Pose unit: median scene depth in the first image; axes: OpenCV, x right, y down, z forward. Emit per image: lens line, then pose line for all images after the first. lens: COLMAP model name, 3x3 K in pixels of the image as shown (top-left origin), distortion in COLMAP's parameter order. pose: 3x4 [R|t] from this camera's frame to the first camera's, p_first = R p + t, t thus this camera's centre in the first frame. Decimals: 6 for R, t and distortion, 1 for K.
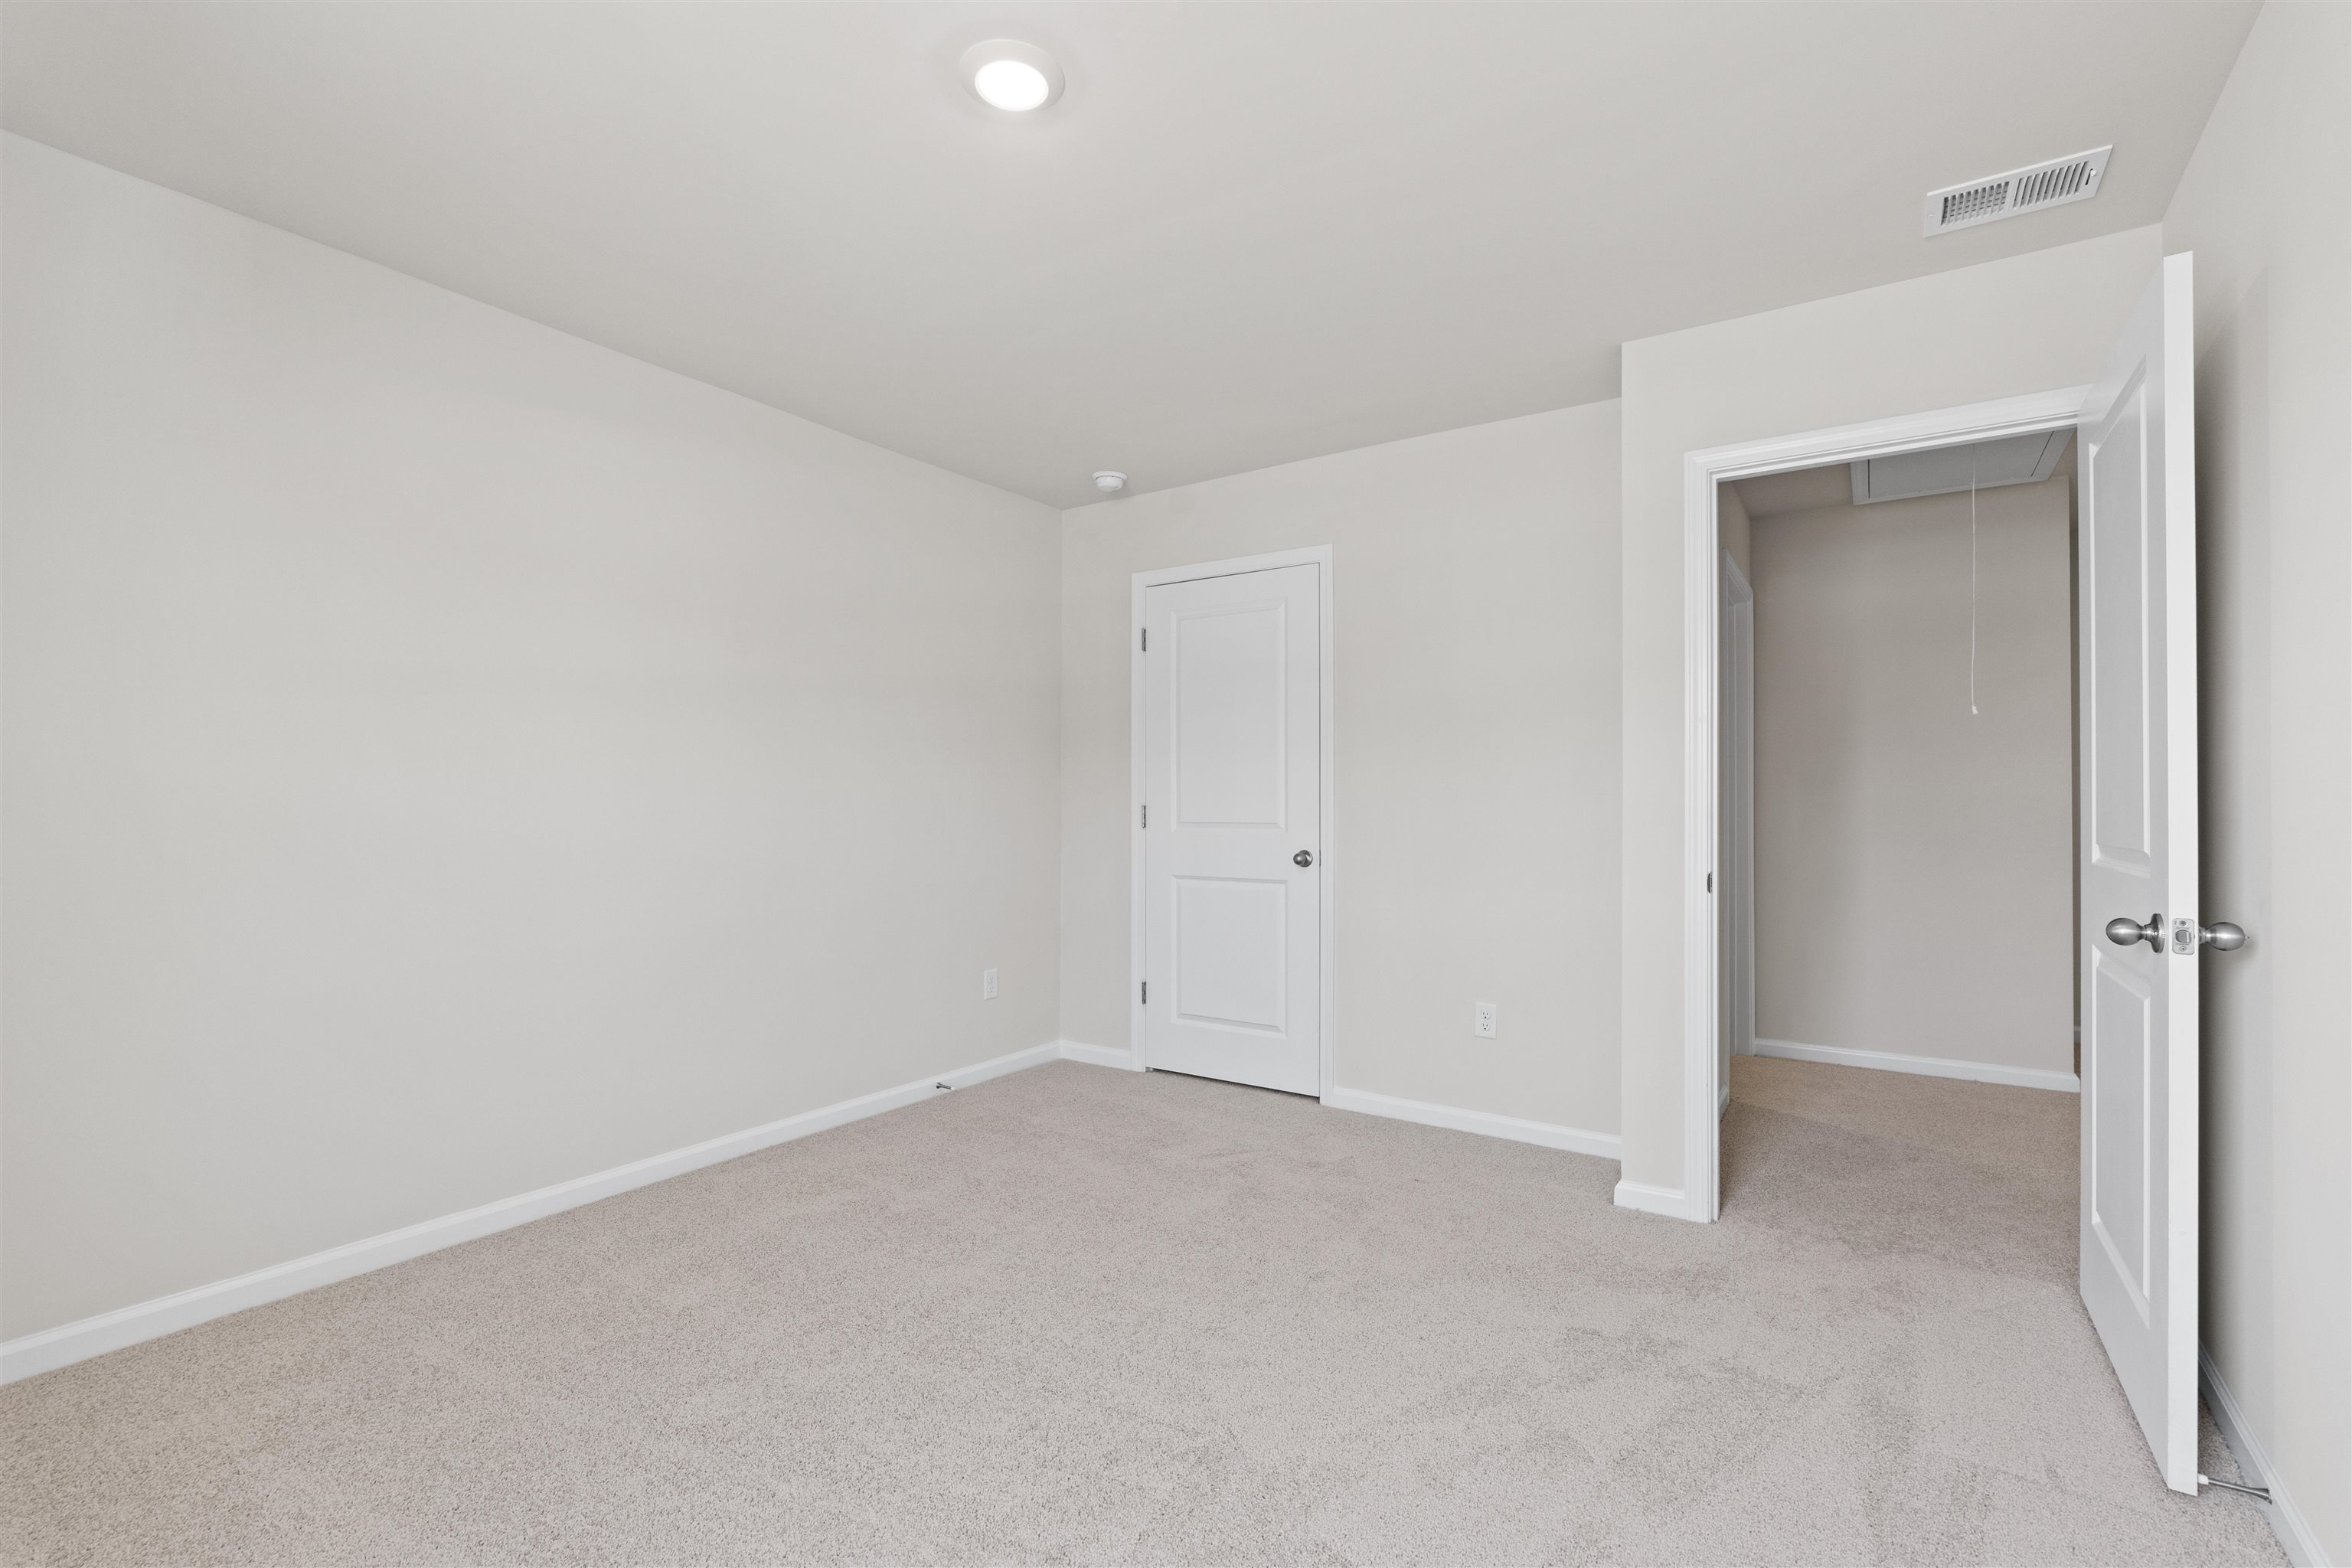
lens RADIAL K [[1078.4, 0, 1185.0], [0, 1078.4, 793.3], [0, 0, 1]] dist [0.000629, 0.000184]
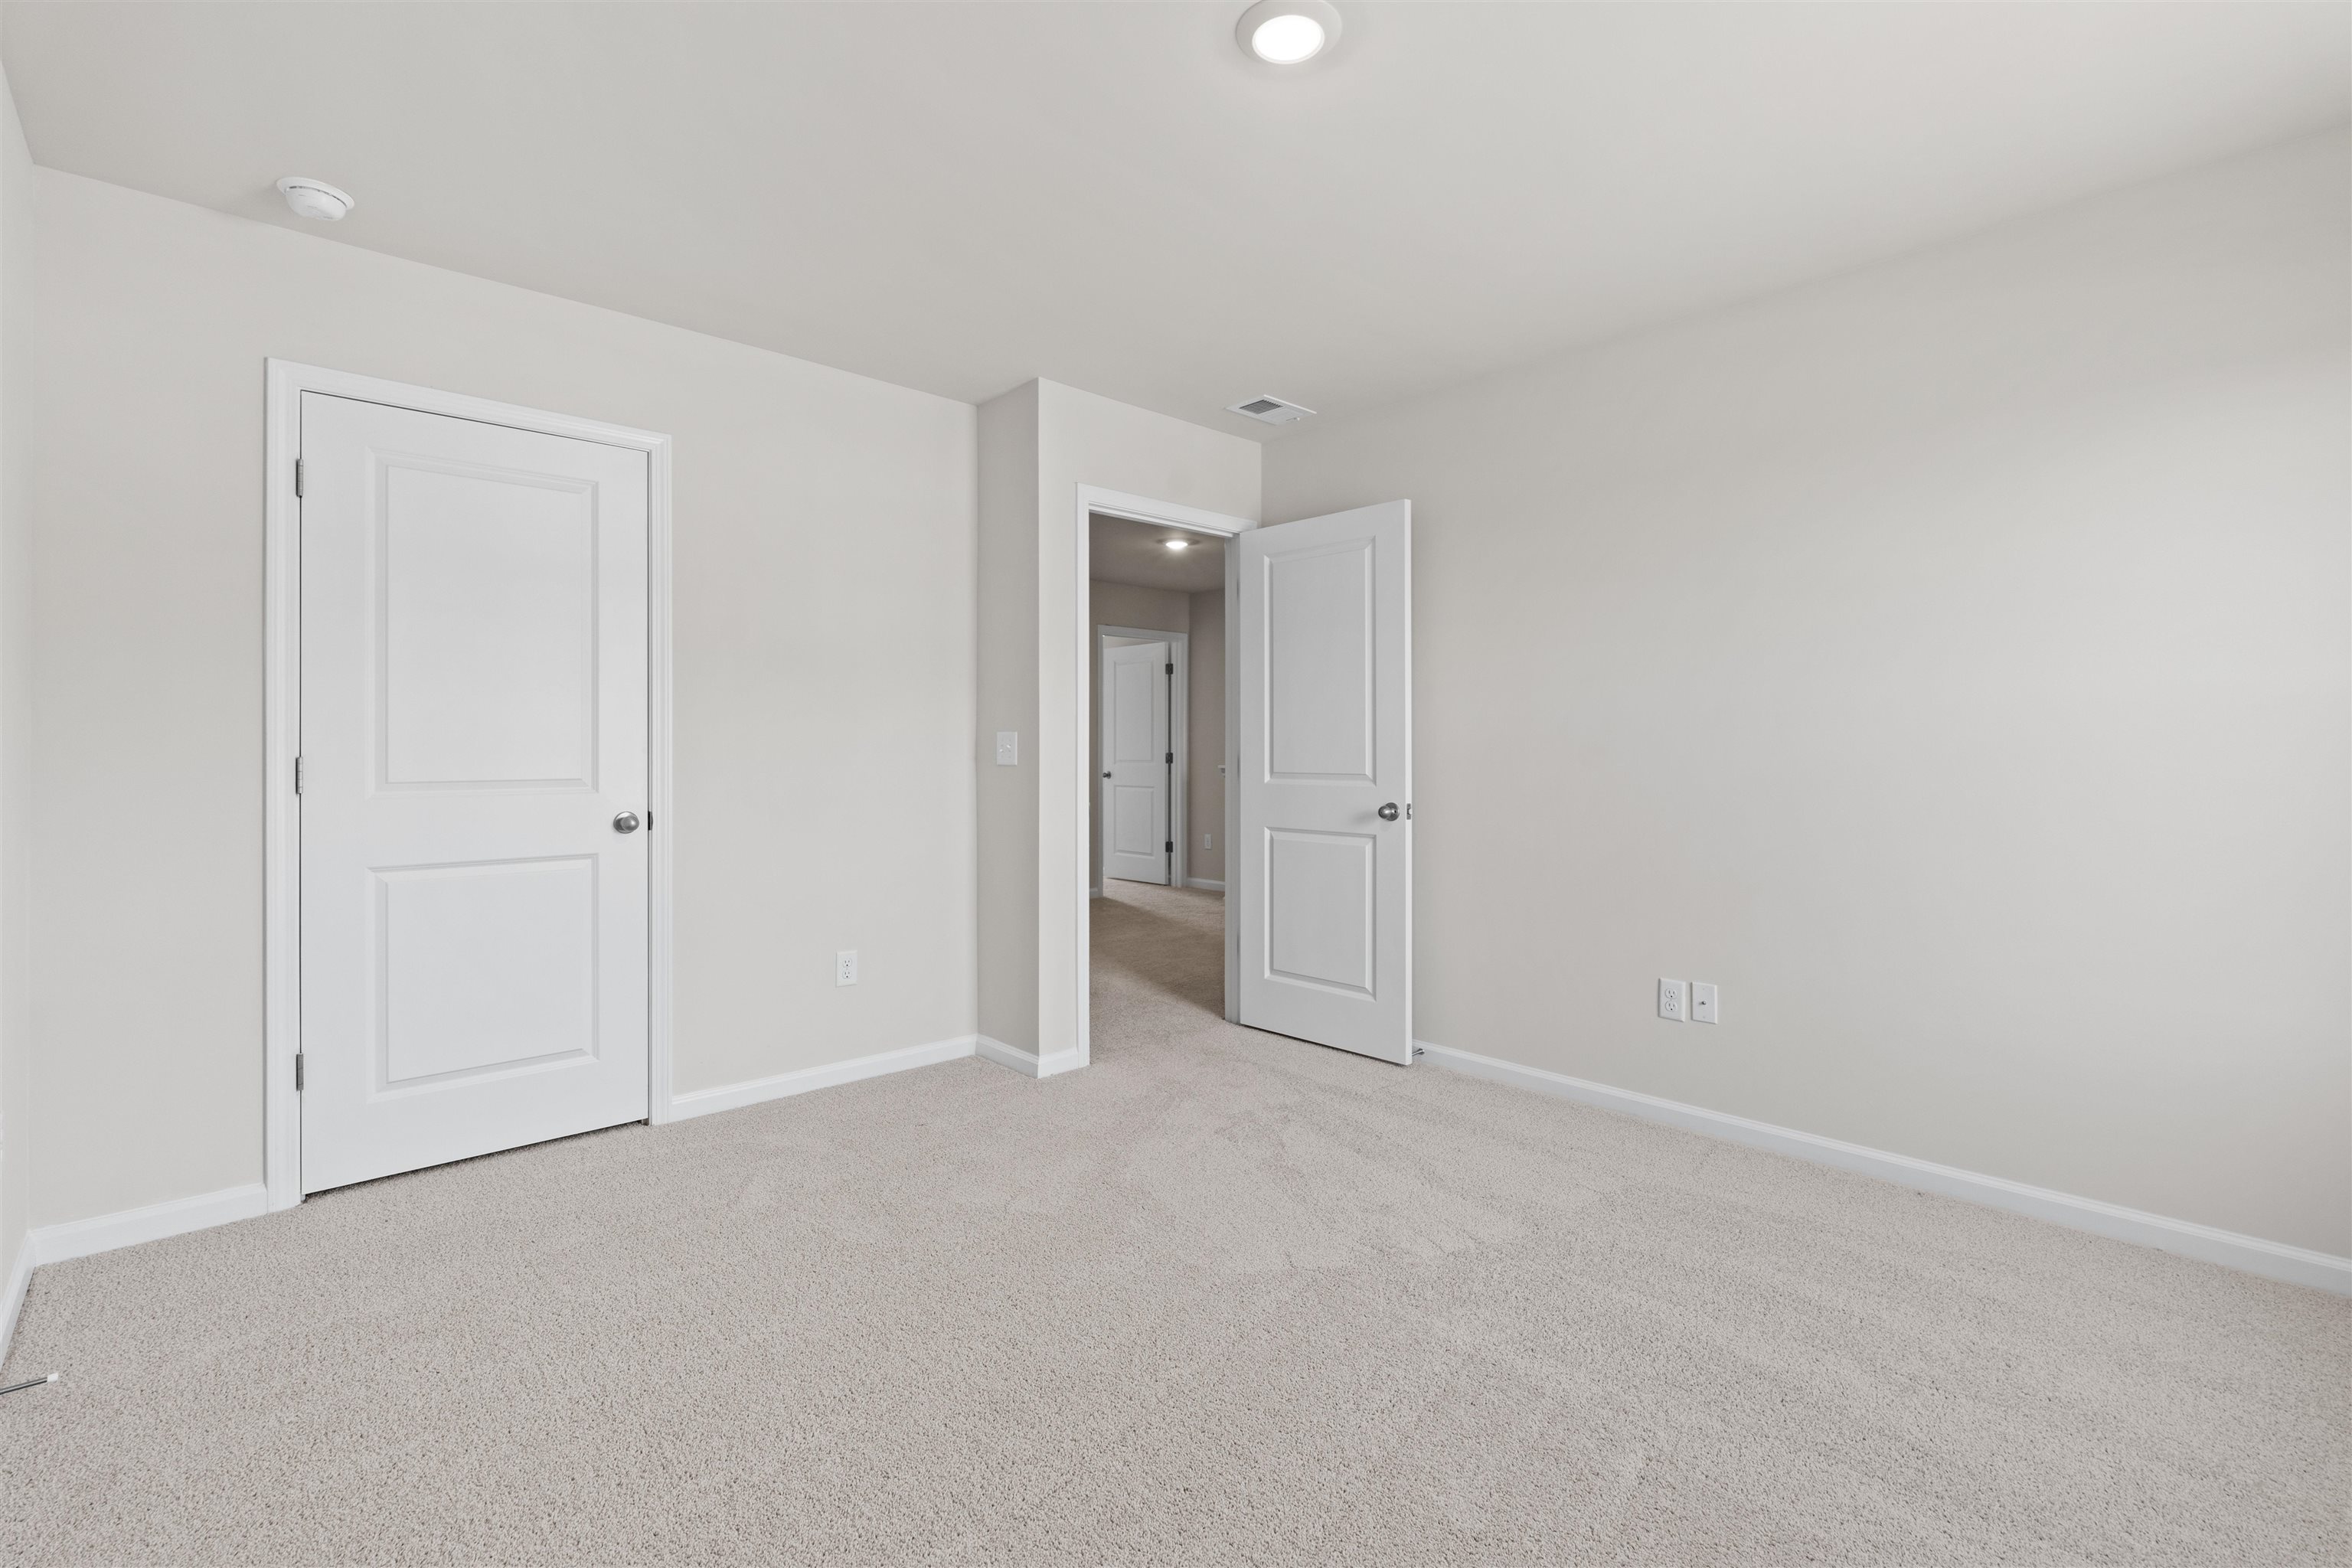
lens RADIAL K [[1065.8, 0, 1178.2], [0, 1065.8, 754.3], [0, 0, 1]] dist [-0.000496, -0.000084]
pose [[0.206075, 0.000224, 0.978536, -0.626501], [-0.003844, 0.999992, 0.000581, 0.009235], [-0.978529, -0.003881, 0.206075, 0.493773]]
